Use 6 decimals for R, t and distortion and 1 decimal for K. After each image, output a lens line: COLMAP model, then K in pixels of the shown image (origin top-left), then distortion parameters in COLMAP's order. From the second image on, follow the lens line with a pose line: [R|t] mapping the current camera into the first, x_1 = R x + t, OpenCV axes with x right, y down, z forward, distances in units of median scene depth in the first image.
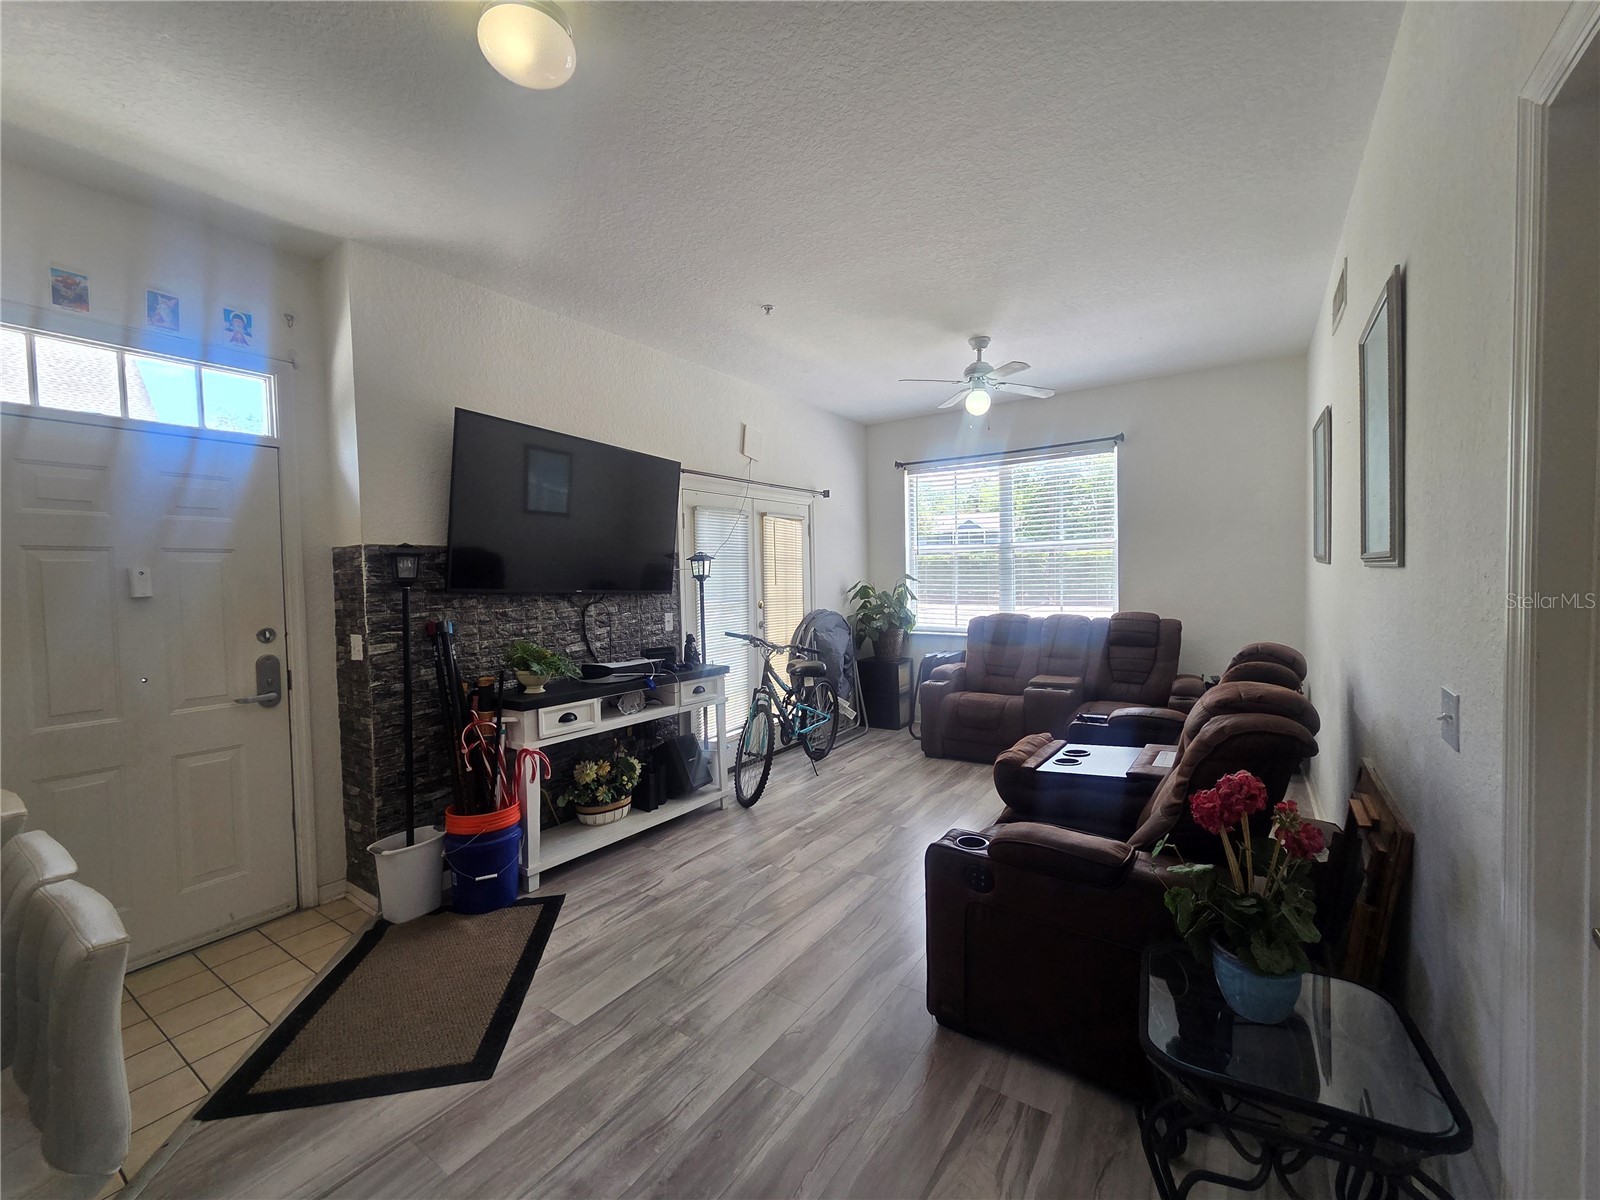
lens RADIAL K [[660.3, 0, 801.7], [0, 660.3, 597.6], [0, 0, 1]] dist [0.000441, -0.000499]
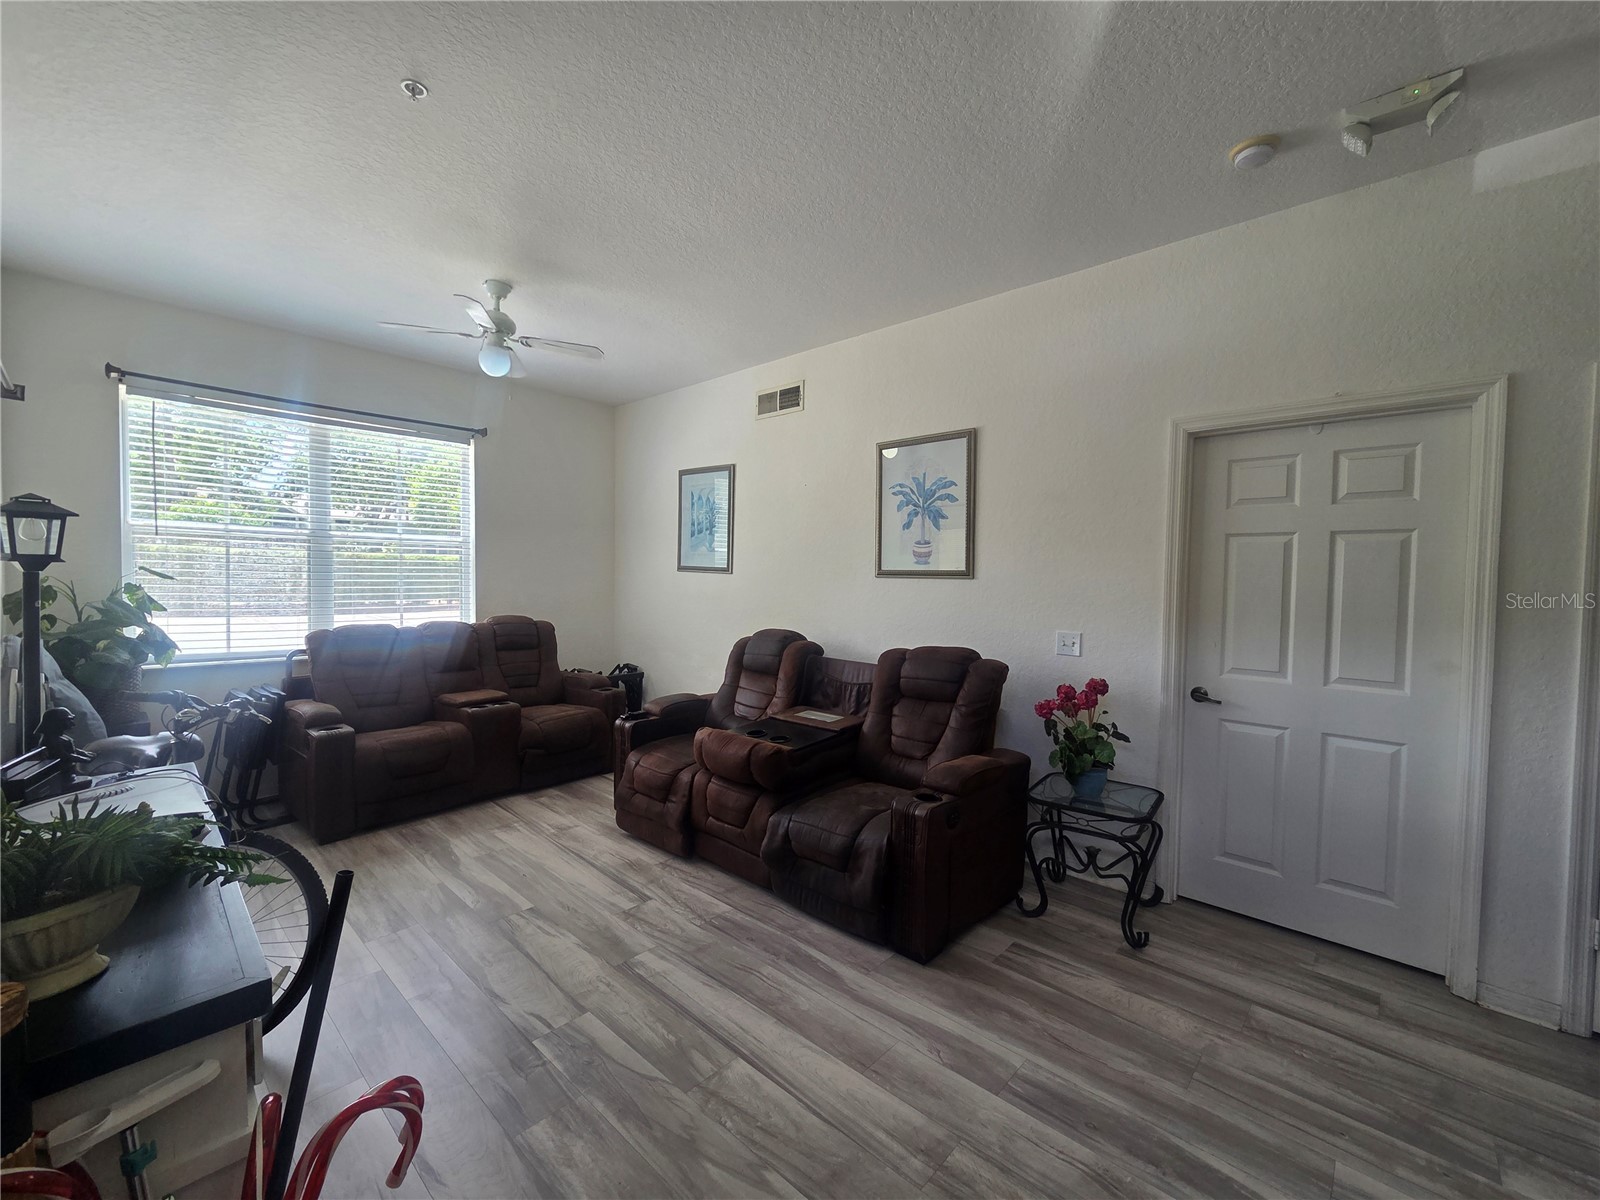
lens RADIAL K [[660.3, 0, 795.4], [0, 660.3, 595.9], [0, 0, 1]] dist [0.000441, -0.000499]
pose [[0.148505, -0.006131, 0.988893, -0.553859], [0.015930, 0.999866, 0.003807, -0.005410], [-0.988783, 0.015188, 0.148583, 0.597336]]
